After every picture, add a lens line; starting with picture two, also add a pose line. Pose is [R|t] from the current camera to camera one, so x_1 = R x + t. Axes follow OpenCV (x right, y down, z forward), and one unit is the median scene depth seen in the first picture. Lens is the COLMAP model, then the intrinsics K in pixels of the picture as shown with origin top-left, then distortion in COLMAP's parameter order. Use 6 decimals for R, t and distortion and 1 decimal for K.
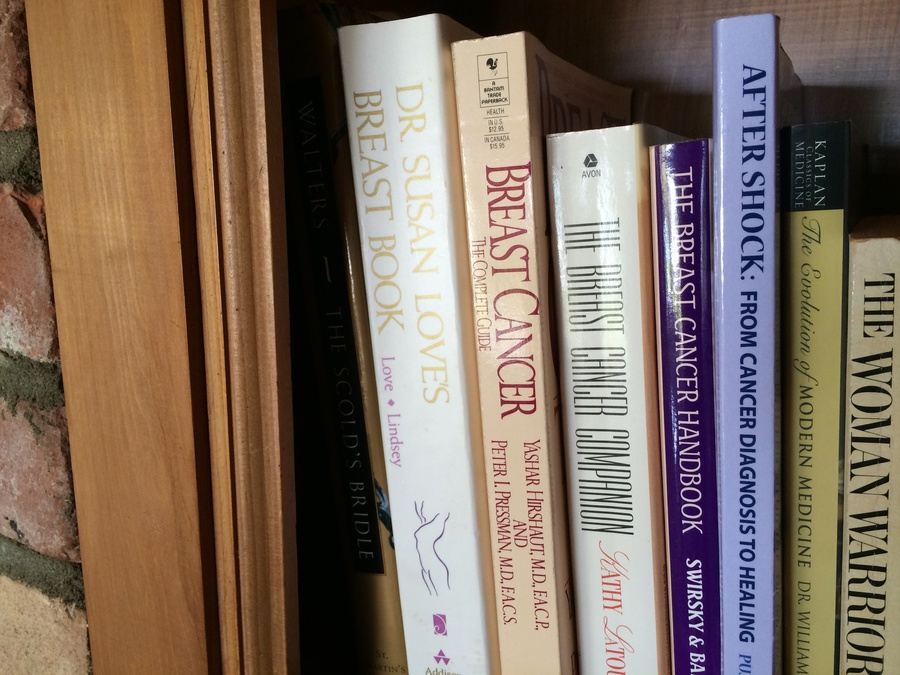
lens RADIAL K [[781.6, 0, 451.5], [0, 781.6, 337.9], [0, 0, 1]] dist [0.084726, -0.121256]
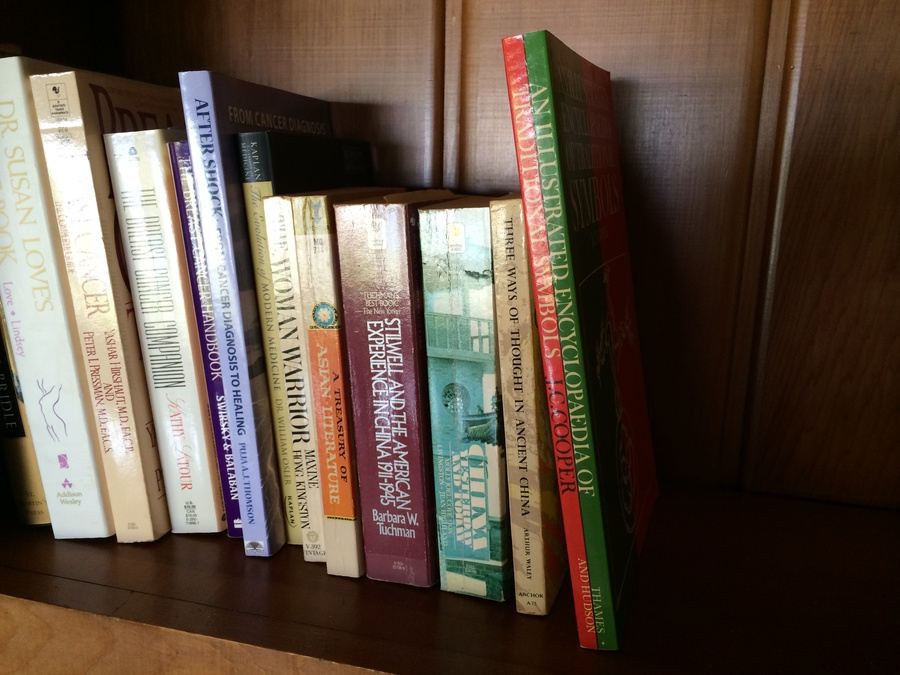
lens RADIAL K [[781.6, 0, 450.3], [0, 781.6, 335.2], [0, 0, 1]] dist [0.084726, -0.121256]
pose [[0.965979, -0.056900, 0.252285, 0.360060], [0.052229, 0.998318, 0.025178, 0.136712], [-0.253293, -0.011145, 0.967325, -0.699411]]
